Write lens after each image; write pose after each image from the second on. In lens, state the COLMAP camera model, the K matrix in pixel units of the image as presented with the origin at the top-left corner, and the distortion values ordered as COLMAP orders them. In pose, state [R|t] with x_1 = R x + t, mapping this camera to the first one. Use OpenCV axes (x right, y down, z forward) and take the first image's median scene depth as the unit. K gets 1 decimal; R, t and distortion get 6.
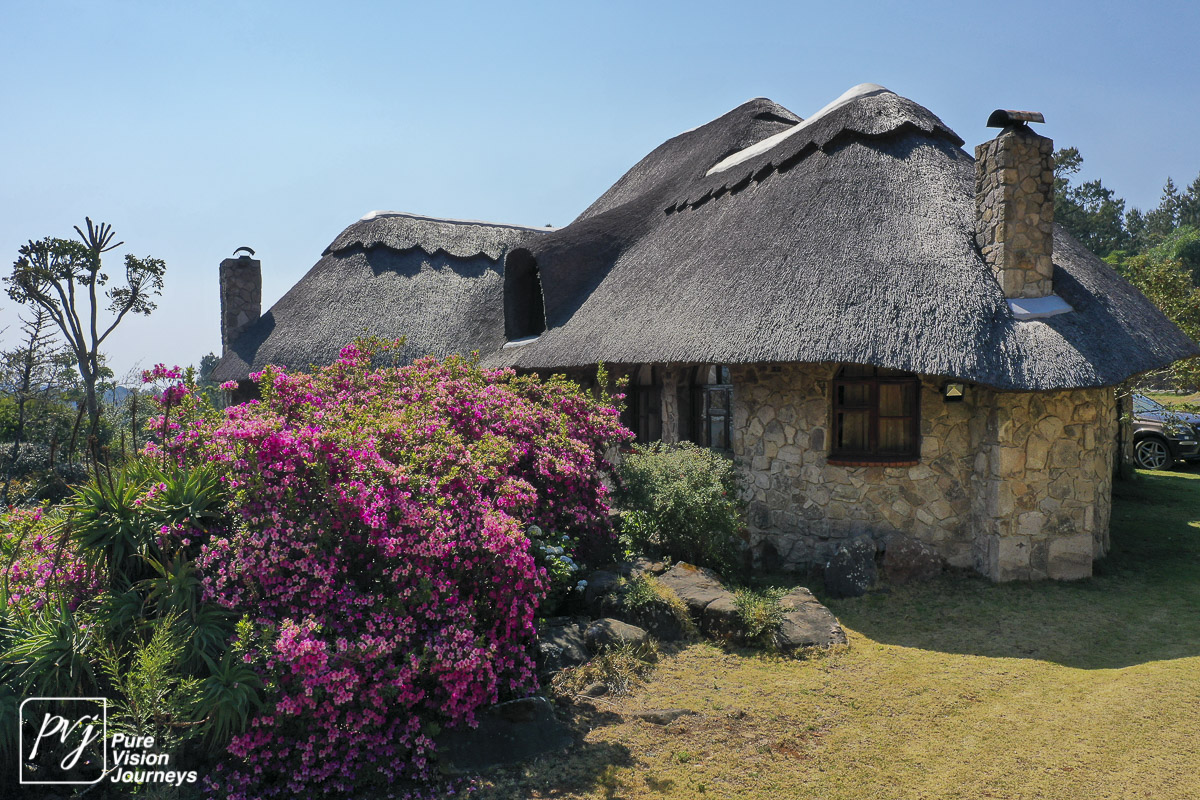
lens RADIAL K [[936.2, 0, 599.5], [0, 936.2, 400.1], [0, 0, 1]] dist [-0.020119, -0.002982]
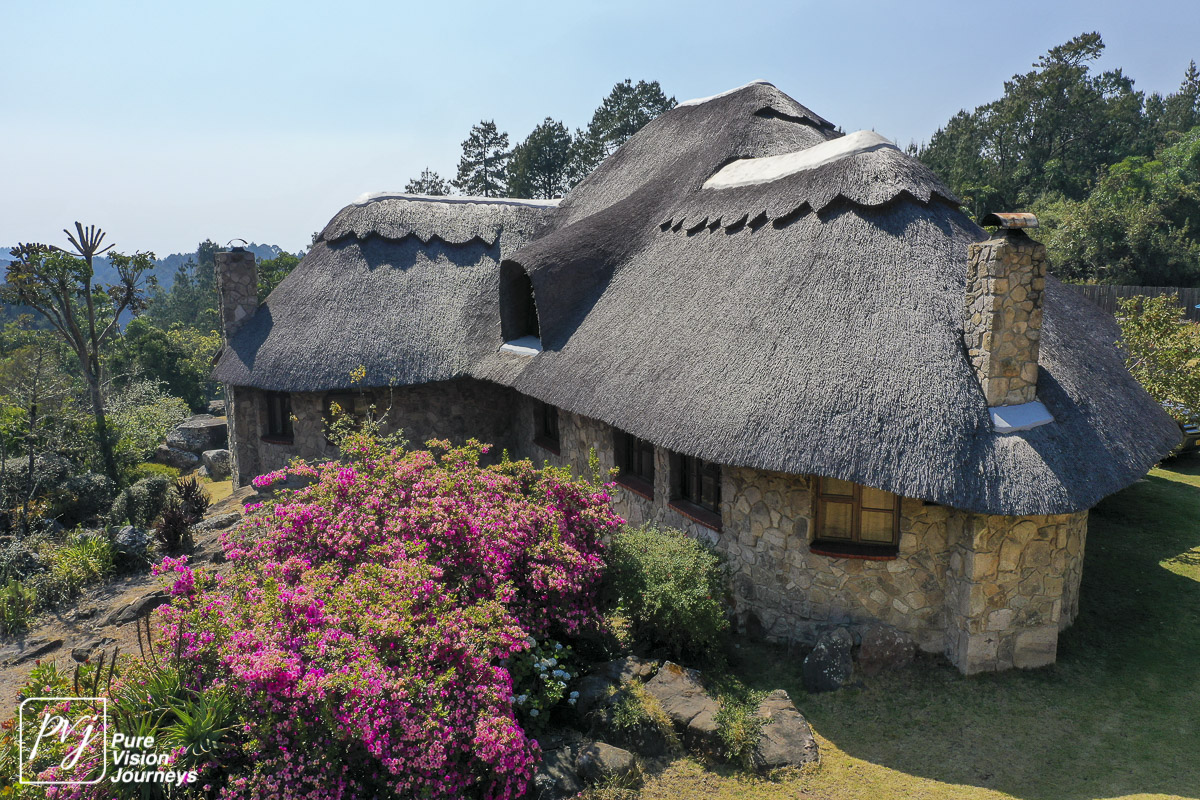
lens RADIAL K [[936.2, 0, 600.4], [0, 936.2, 404.0], [0, 0, 1]] dist [-0.020119, -0.002982]
pose [[0.999984, -0.004461, -0.003367, 0.014887], [0.004911, 0.988963, 0.148078, -0.264308], [0.002670, -0.148093, 0.988970, -0.008138]]
